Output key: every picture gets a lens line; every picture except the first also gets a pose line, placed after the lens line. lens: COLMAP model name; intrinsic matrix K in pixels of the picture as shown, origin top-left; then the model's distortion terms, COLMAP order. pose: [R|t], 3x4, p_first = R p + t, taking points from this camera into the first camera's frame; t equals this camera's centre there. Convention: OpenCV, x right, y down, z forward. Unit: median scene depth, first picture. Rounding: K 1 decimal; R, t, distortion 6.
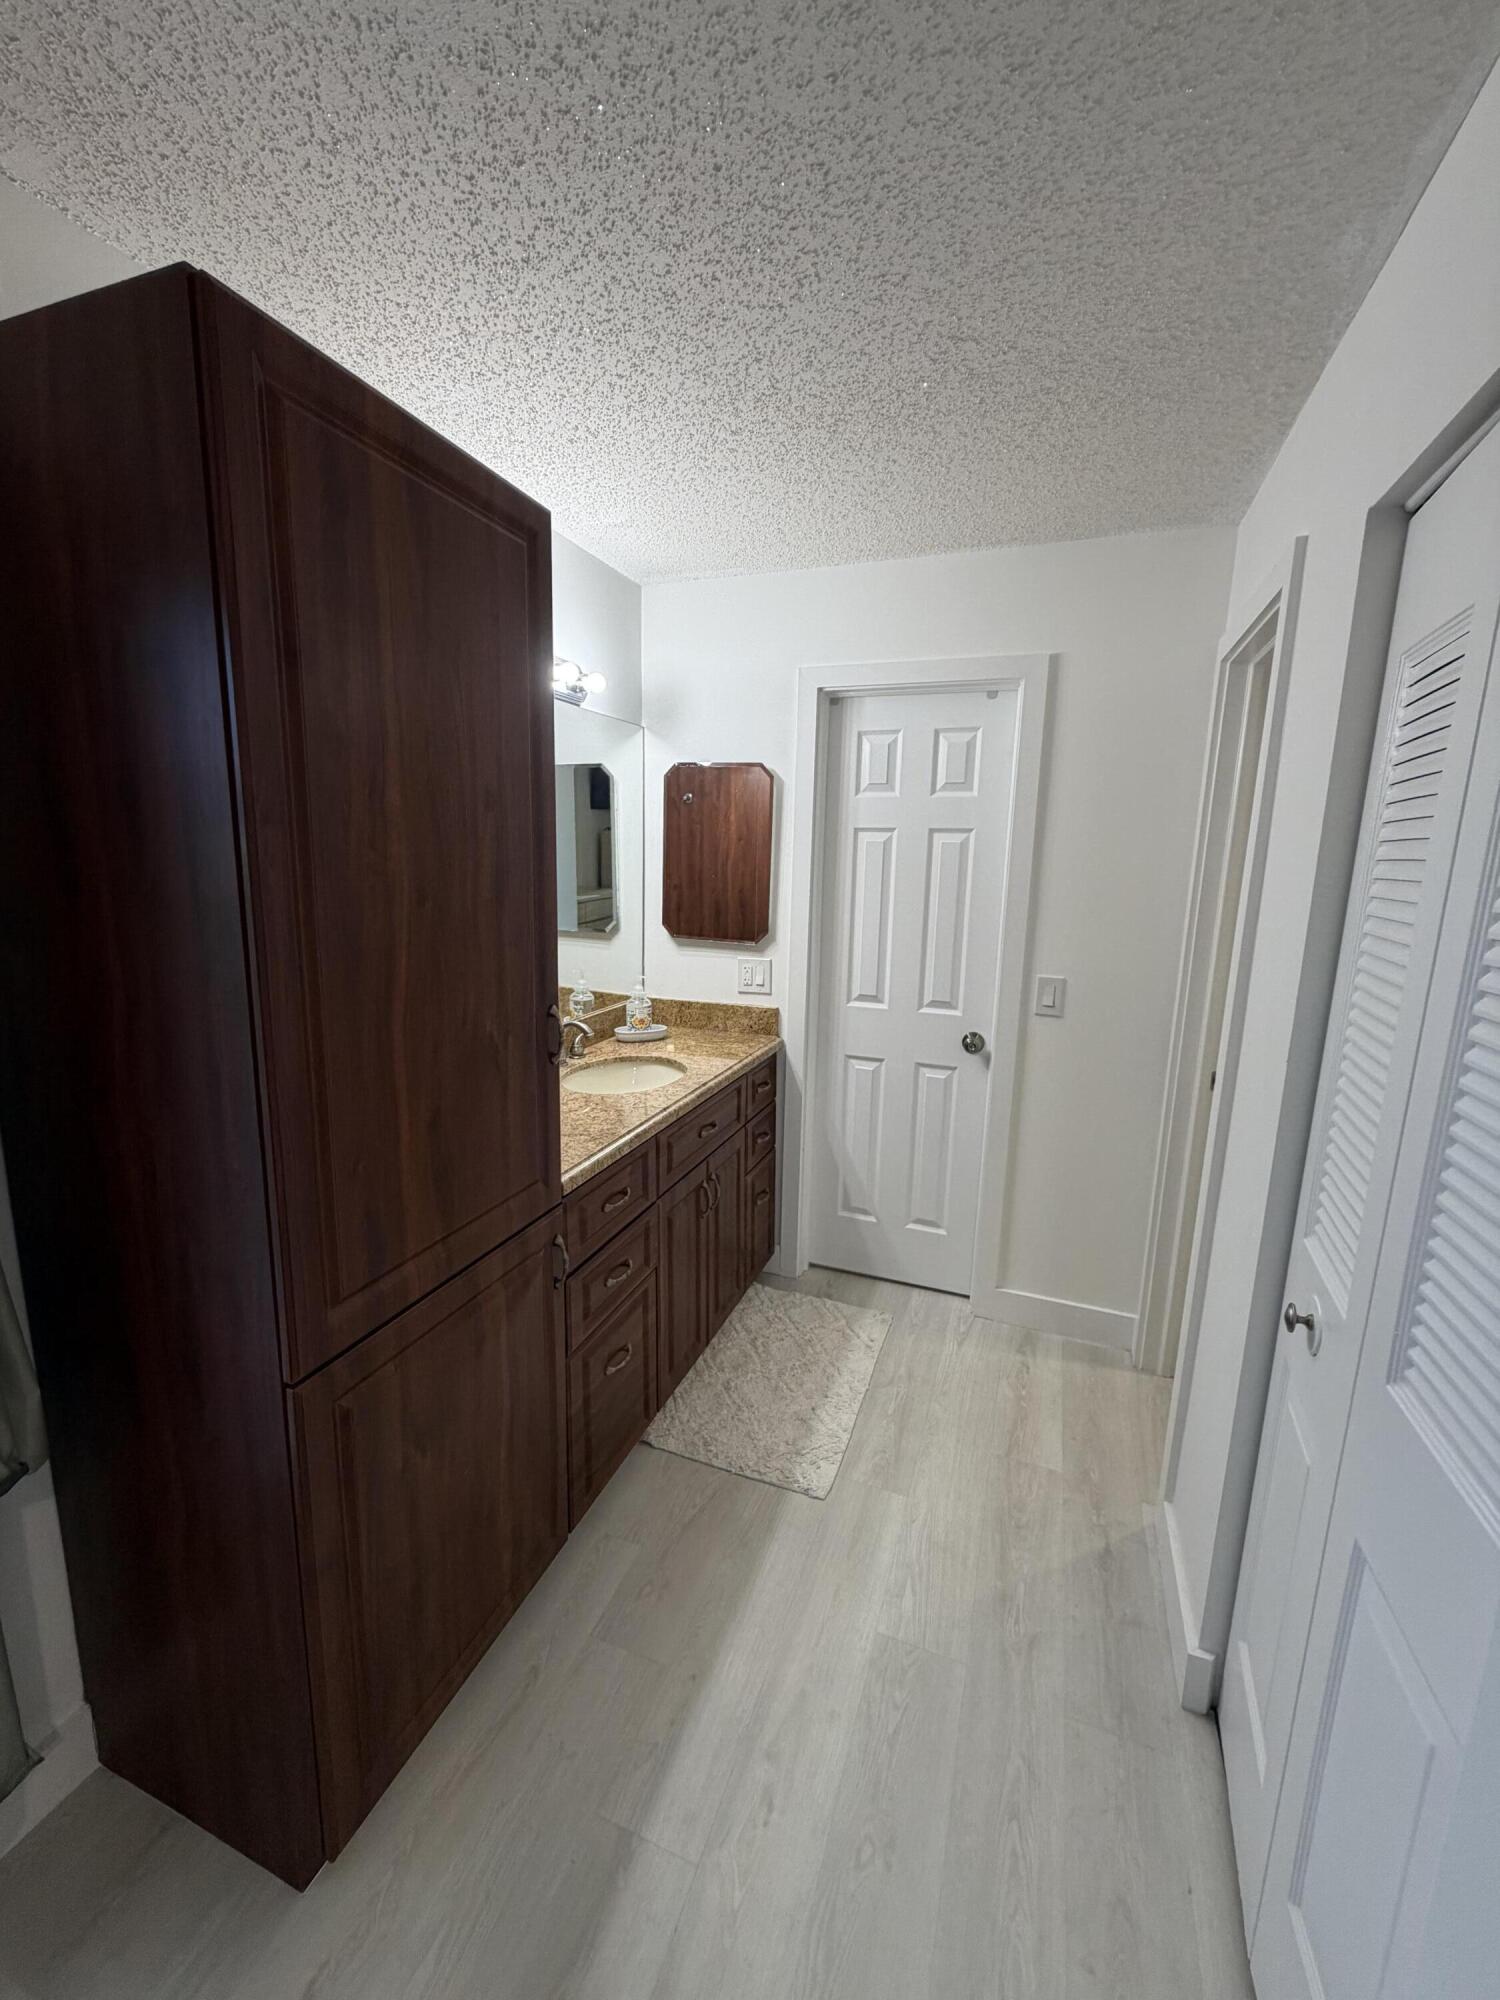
lens RADIAL K [[797.6, 0, 749.3], [0, 797.6, 997.6], [0, 0, 1]] dist [0.000690, -0.000045]
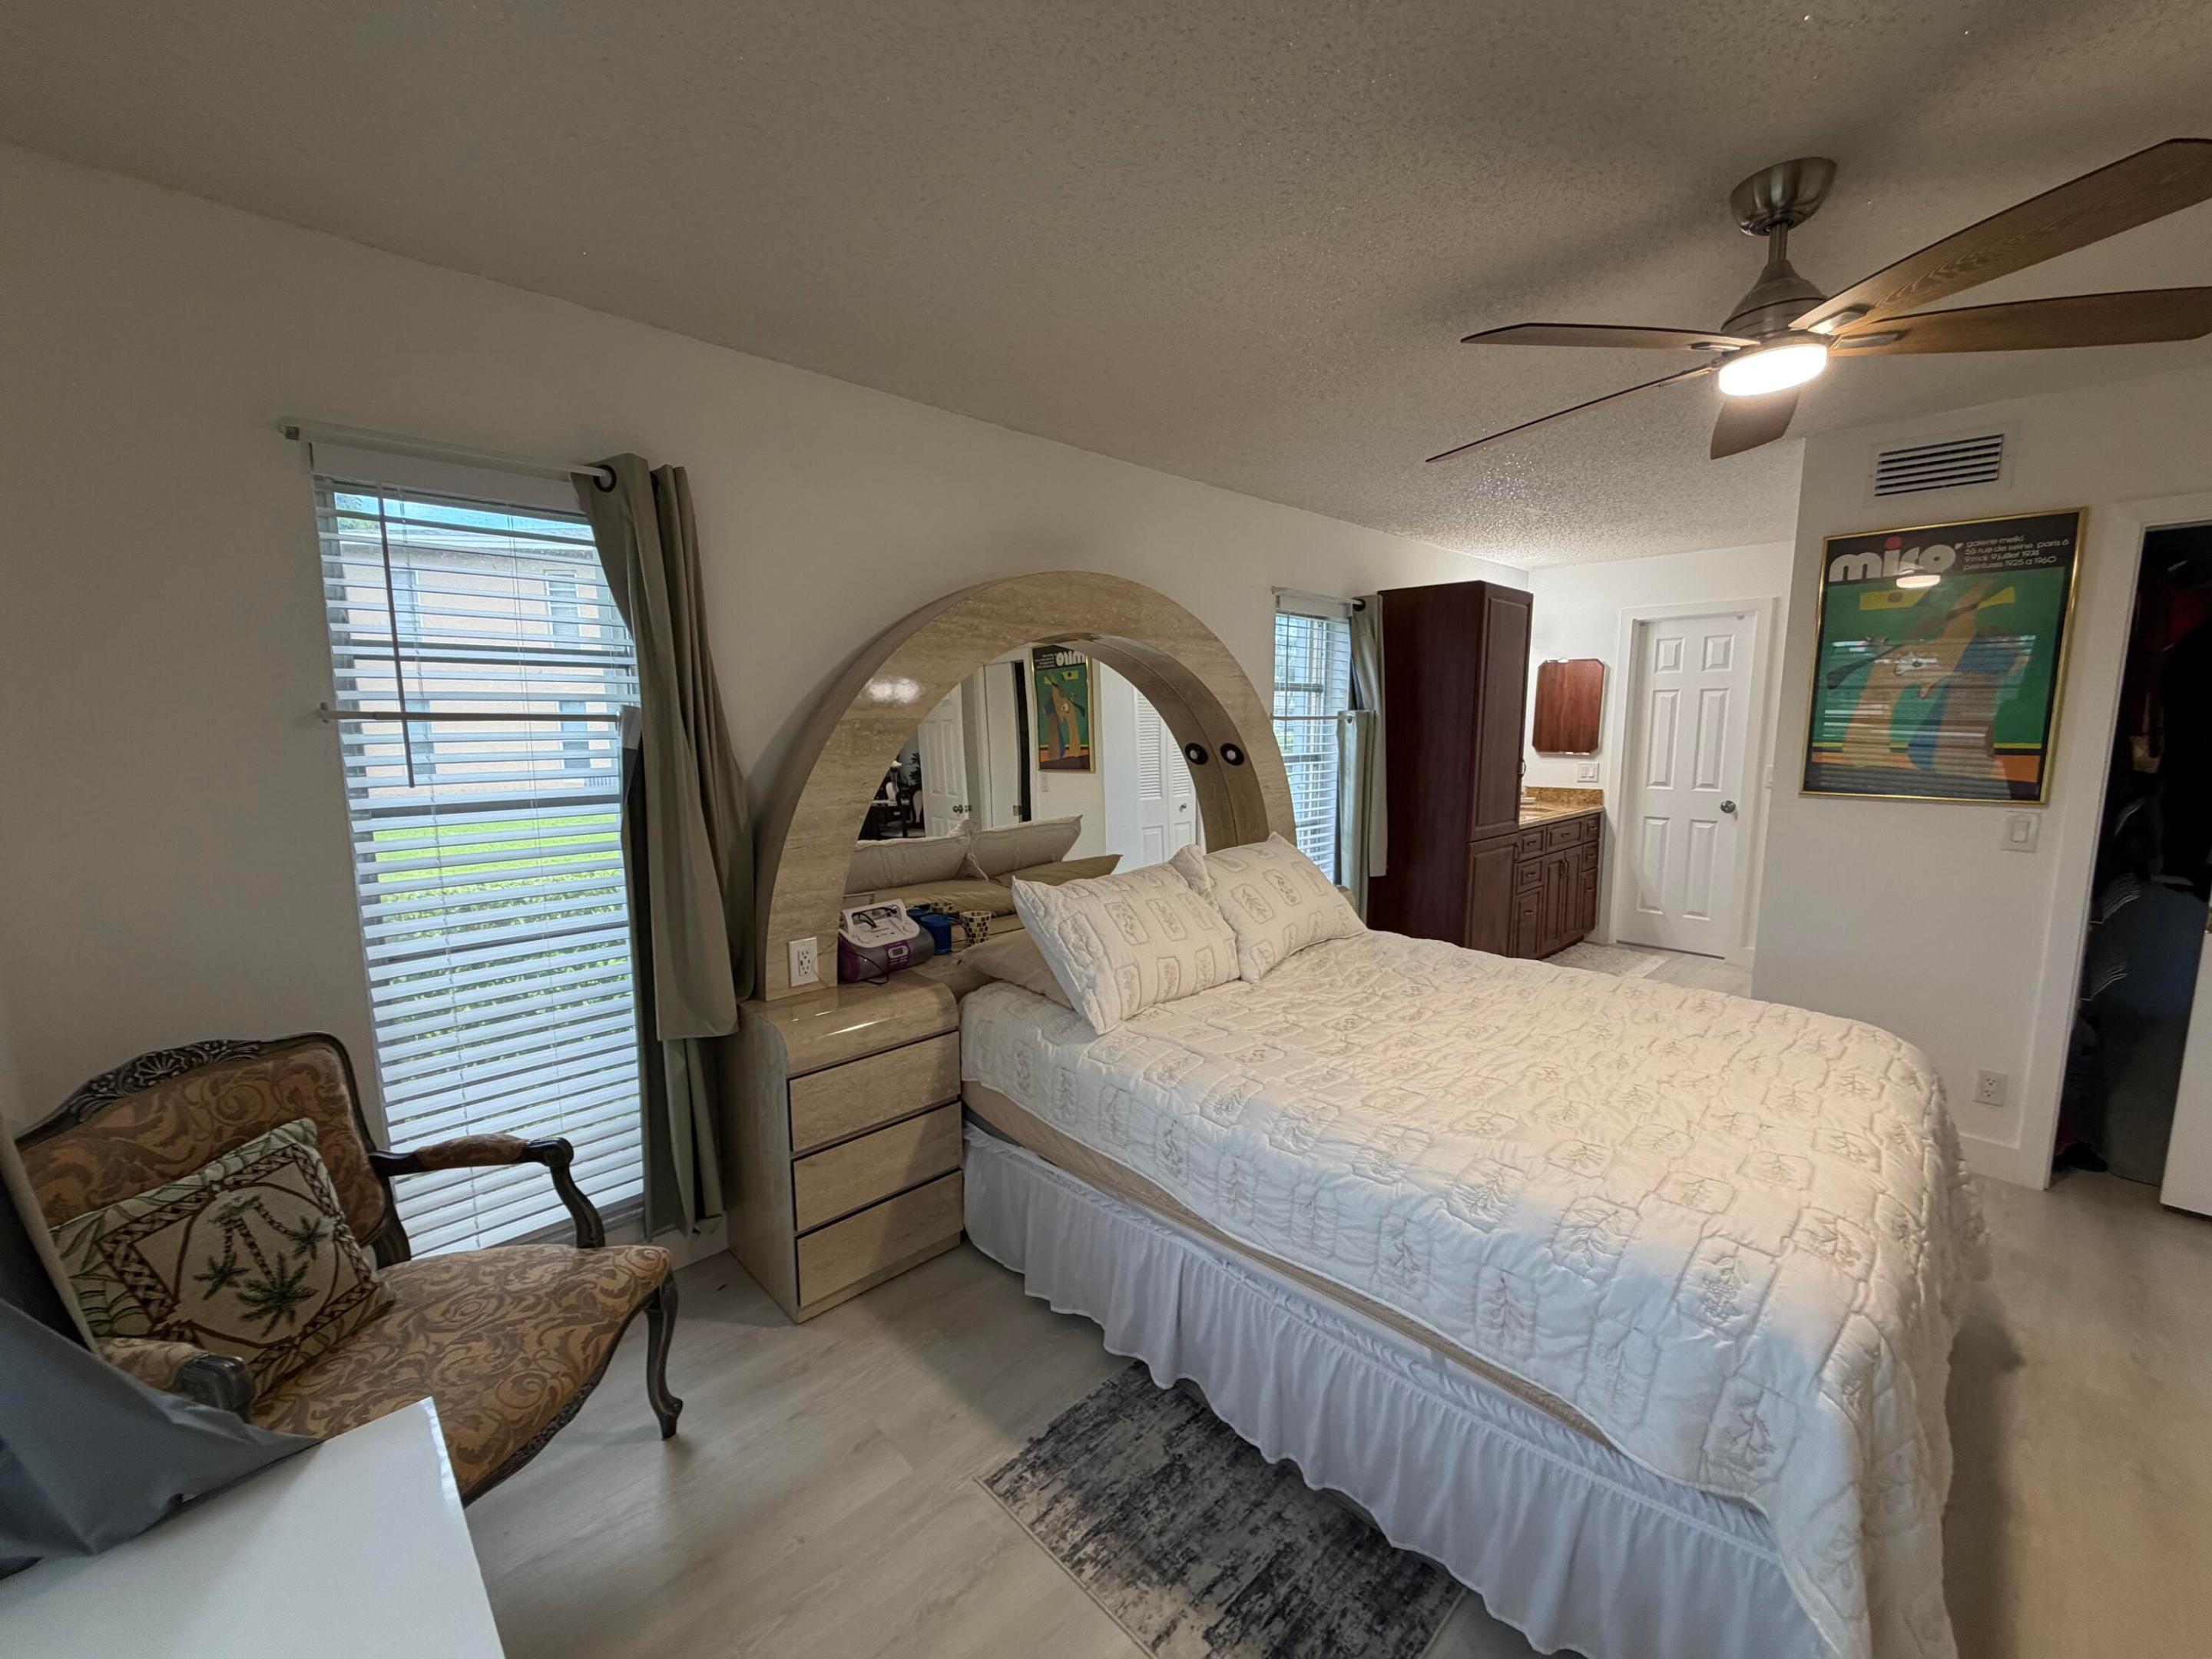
lens RADIAL K [[882.2, 0, 1106.8], [0, 882.2, 830.3], [0, 0, 1]] dist [0.000690, -0.000045]
pose [[0.905403, 0.032505, -0.423307, -0.135249], [-0.056590, 0.997408, -0.044450, 0.264440], [0.420765, 0.064200, 0.904895, -1.316477]]
